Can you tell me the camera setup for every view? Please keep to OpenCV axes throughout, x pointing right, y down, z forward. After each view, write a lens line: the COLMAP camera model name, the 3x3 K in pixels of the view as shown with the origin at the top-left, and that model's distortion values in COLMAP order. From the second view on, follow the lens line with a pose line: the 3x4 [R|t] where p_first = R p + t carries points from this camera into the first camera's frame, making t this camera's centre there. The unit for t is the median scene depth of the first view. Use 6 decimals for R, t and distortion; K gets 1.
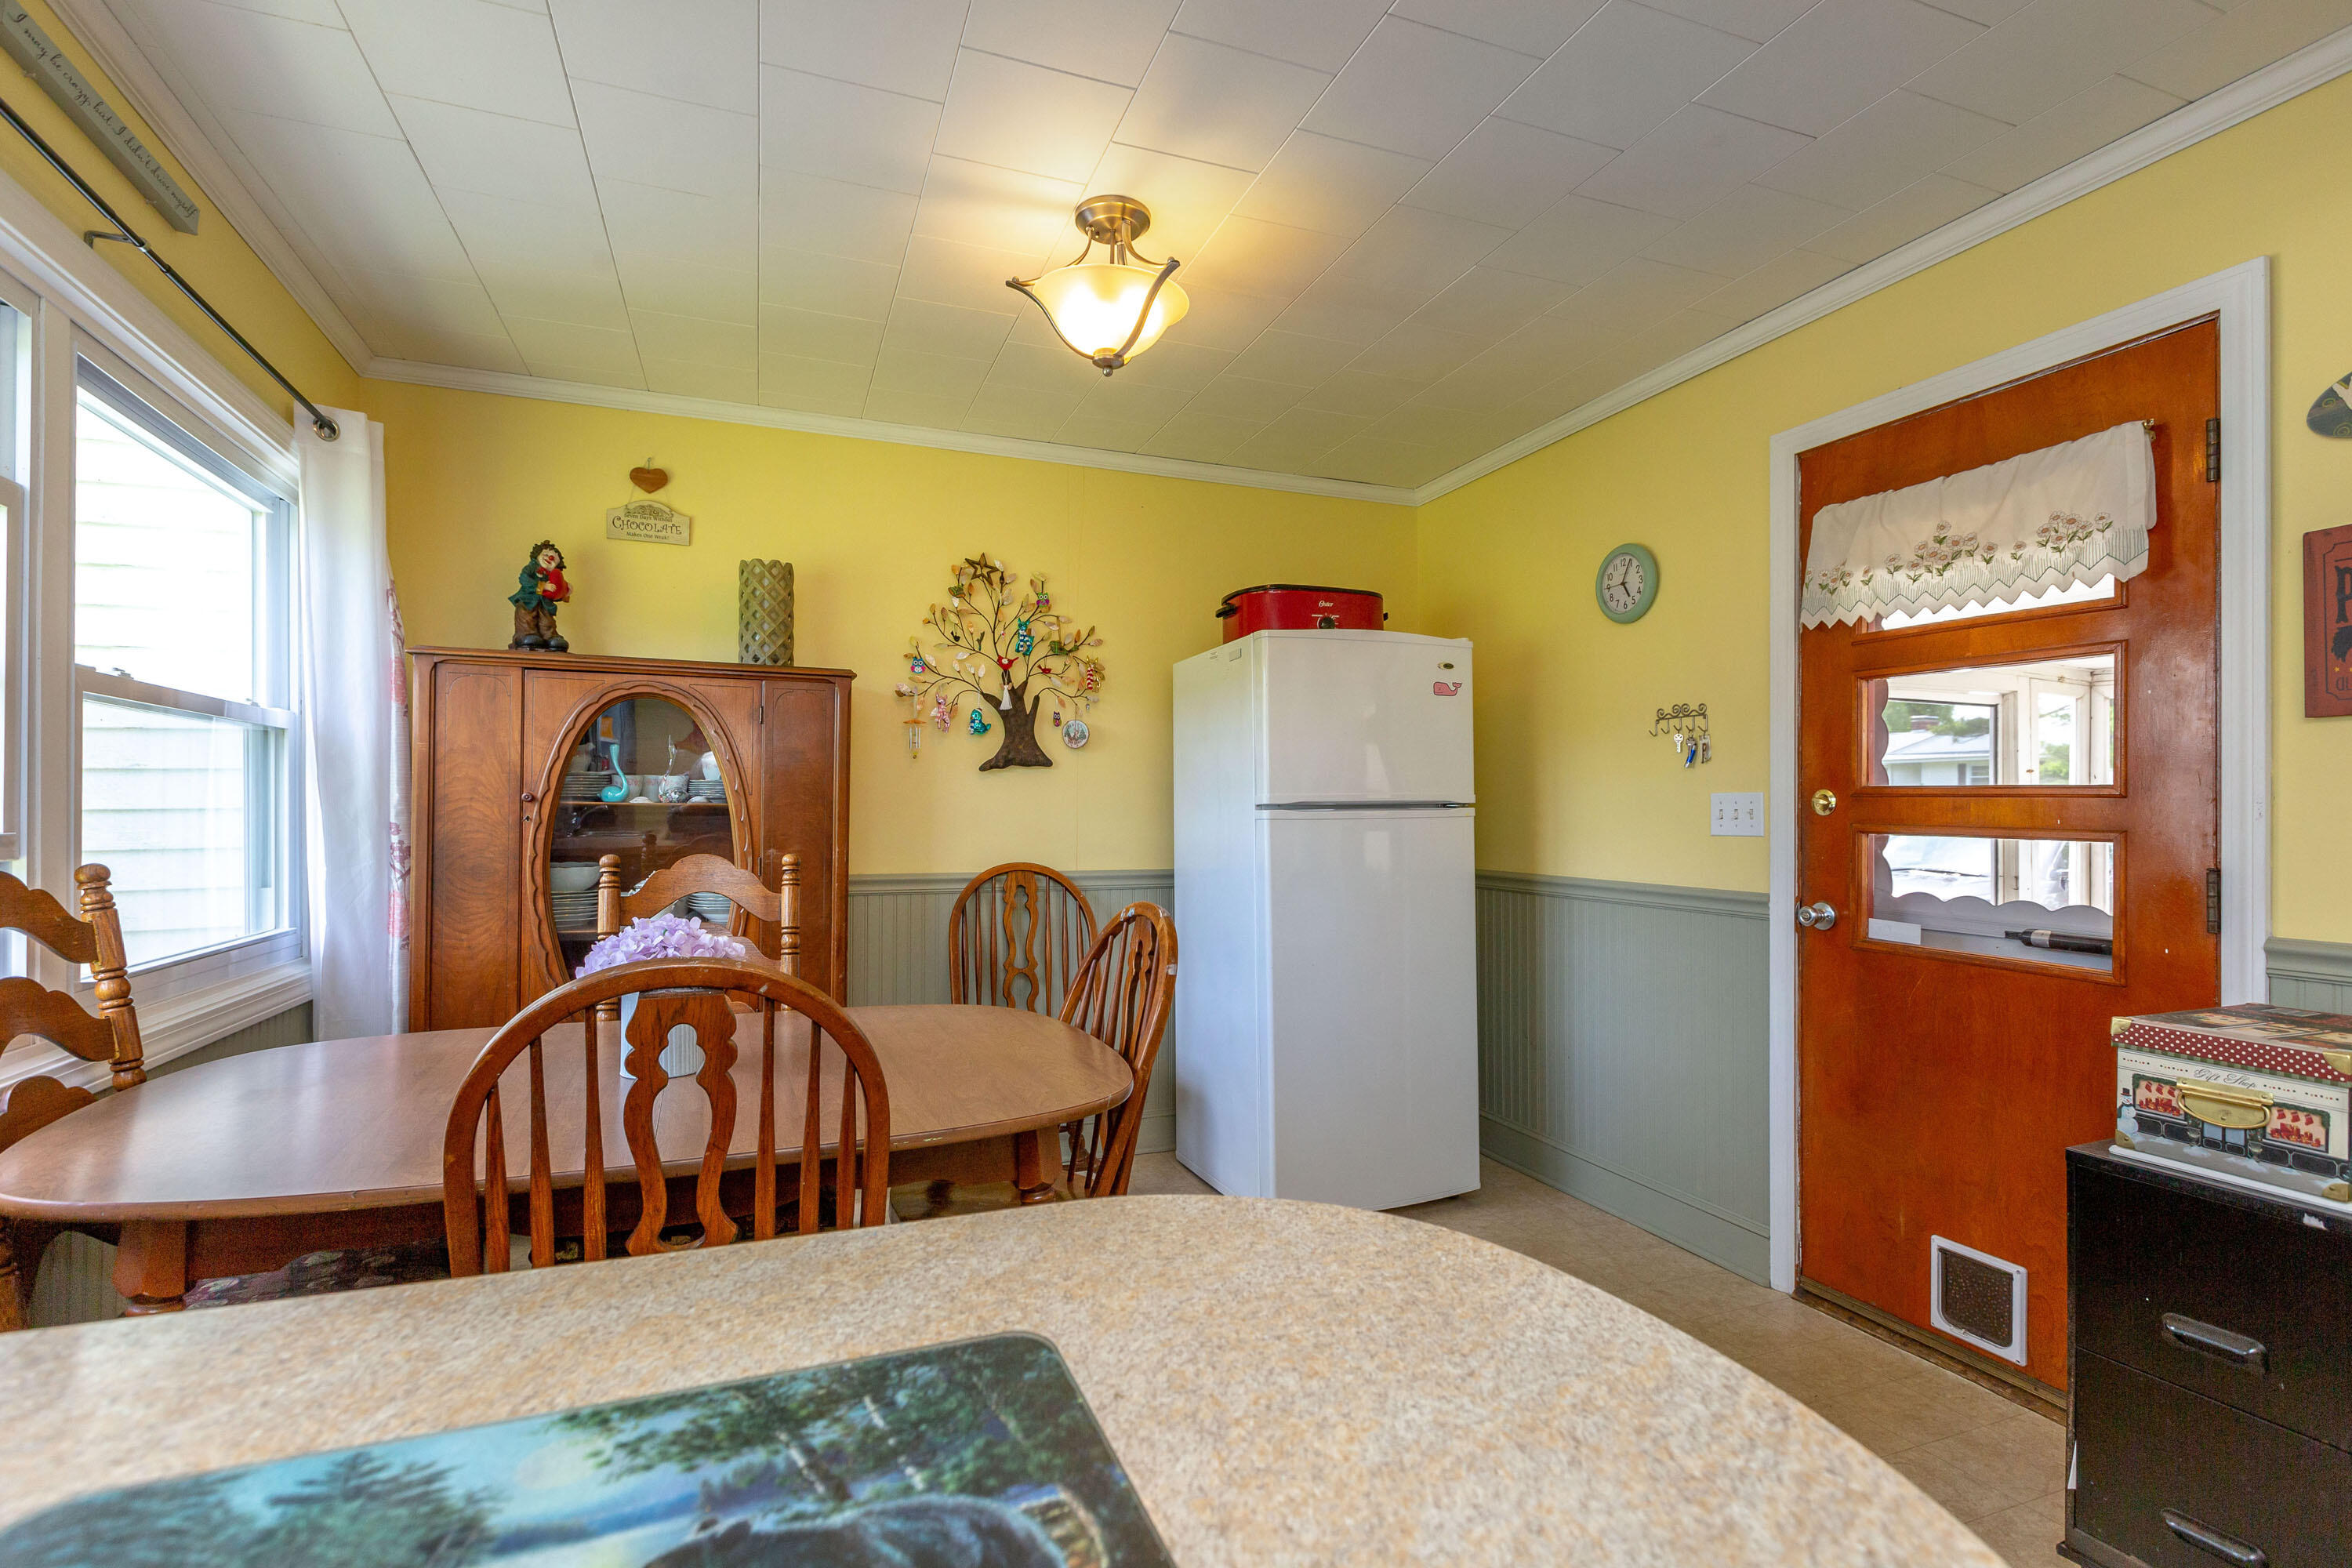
lens RADIAL K [[1107.3, 0, 1157.3], [0, 1107.3, 802.2], [0, 0, 1]] dist [0.012447, -0.002709]
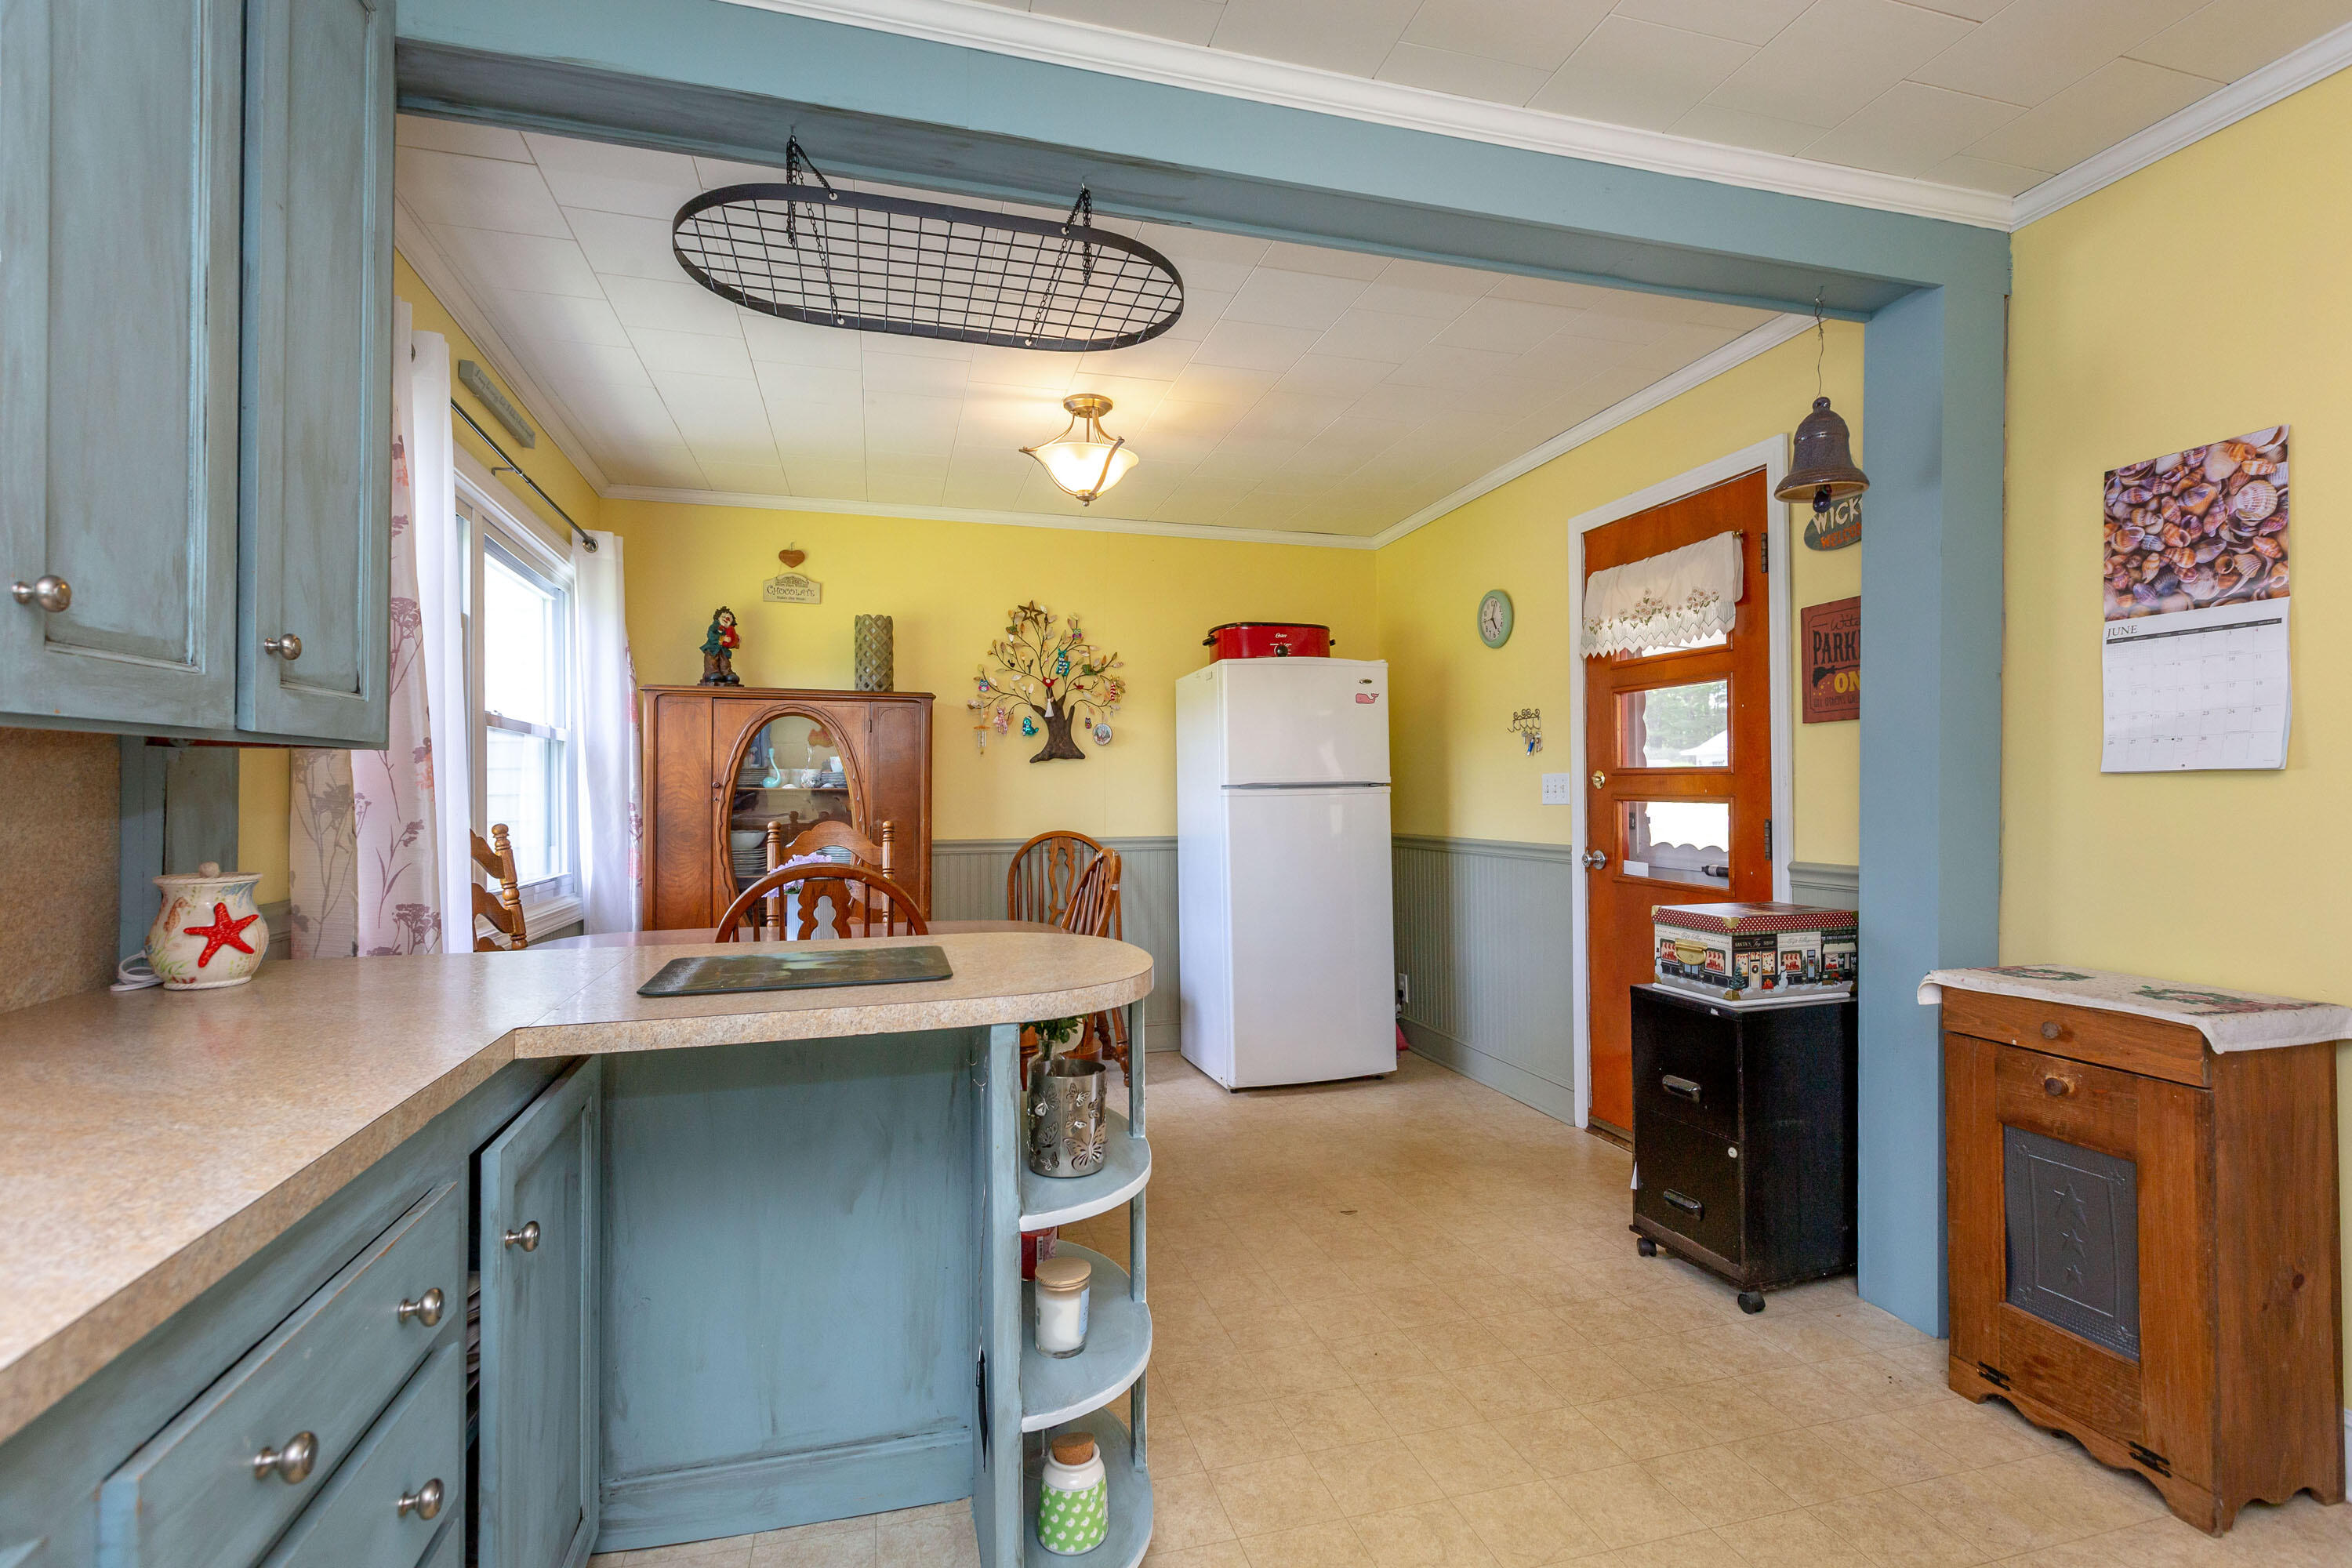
lens RADIAL K [[1107.3, 0, 1187.2], [0, 1107.3, 782.4], [0, 0, 1]] dist [0.012447, -0.002709]
pose [[0.997058, -0.009942, -0.076006, 0.179850], [0.009586, 0.999941, -0.005043, 0.005782], [0.076052, 0.004300, 0.997095, -0.447603]]
